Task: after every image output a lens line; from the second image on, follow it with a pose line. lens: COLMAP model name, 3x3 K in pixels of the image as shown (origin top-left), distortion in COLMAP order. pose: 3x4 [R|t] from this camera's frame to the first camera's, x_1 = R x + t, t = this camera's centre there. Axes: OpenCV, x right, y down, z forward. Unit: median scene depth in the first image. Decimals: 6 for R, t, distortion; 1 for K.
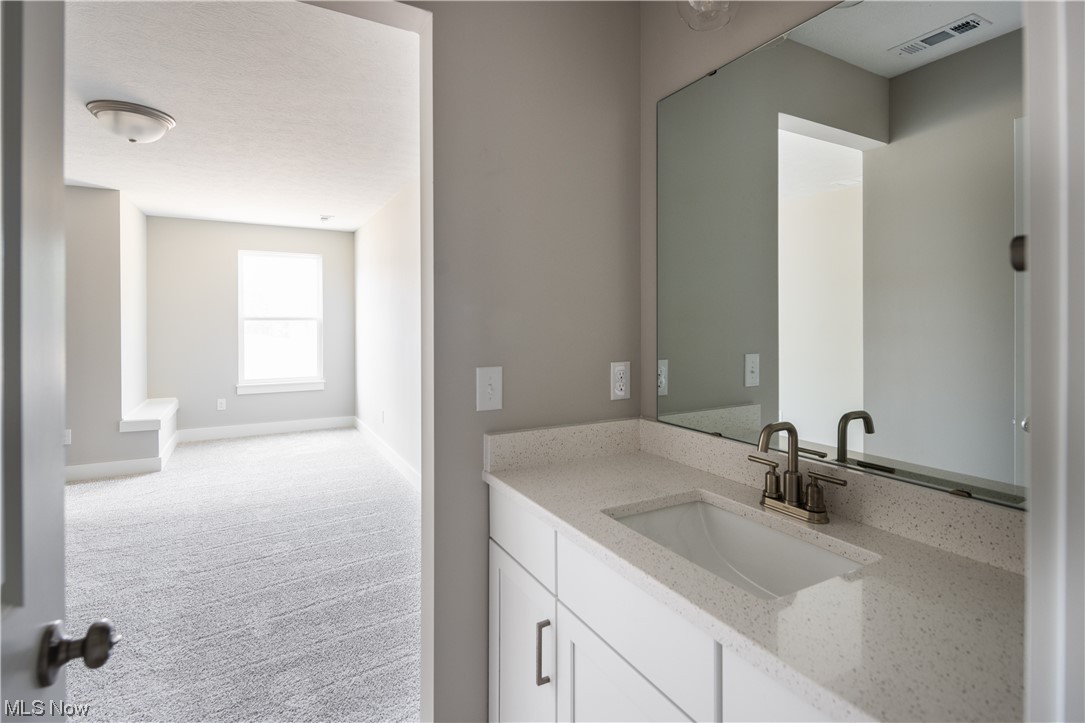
lens RADIAL K [[537.1, 0, 543.7], [0, 537.1, 325.5], [0, 0, 1]] dist [0.022125, -0.012133]
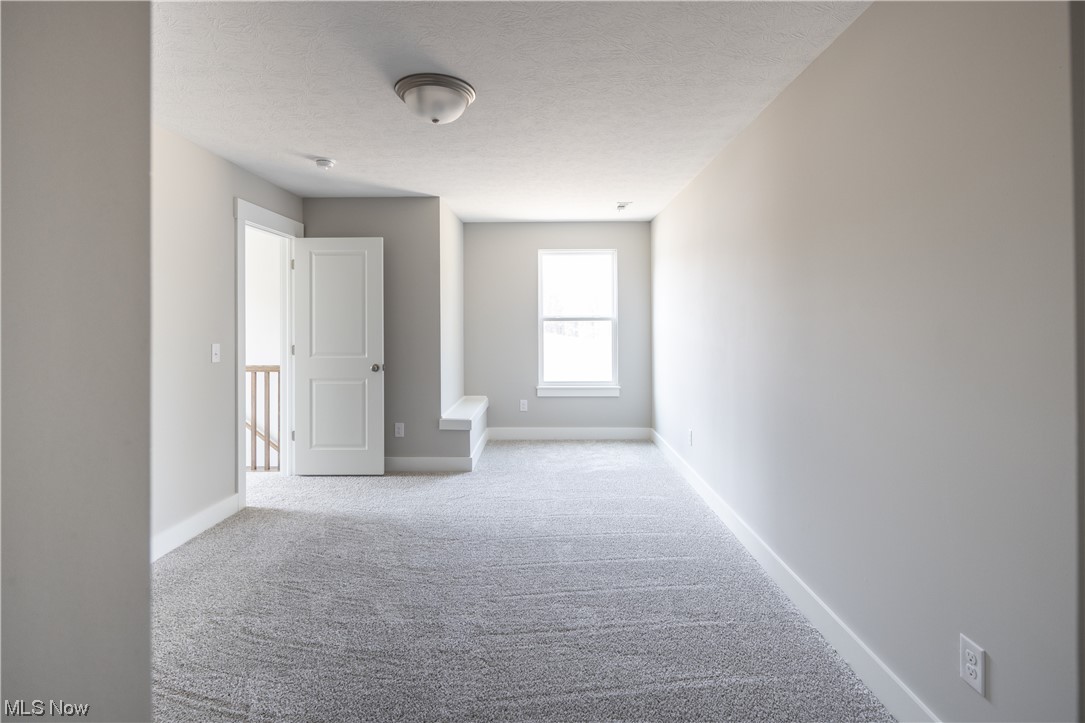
lens RADIAL K [[537.1, 0, 543.7], [0, 537.1, 325.5], [0, 0, 1]] dist [0.022125, -0.012133]
pose [[0.874956, -0.000741, -0.484202, -0.112060], [0.000851, 1.000000, 0.000007, -0.001986], [0.484202, -0.000418, 0.874956, 0.201463]]
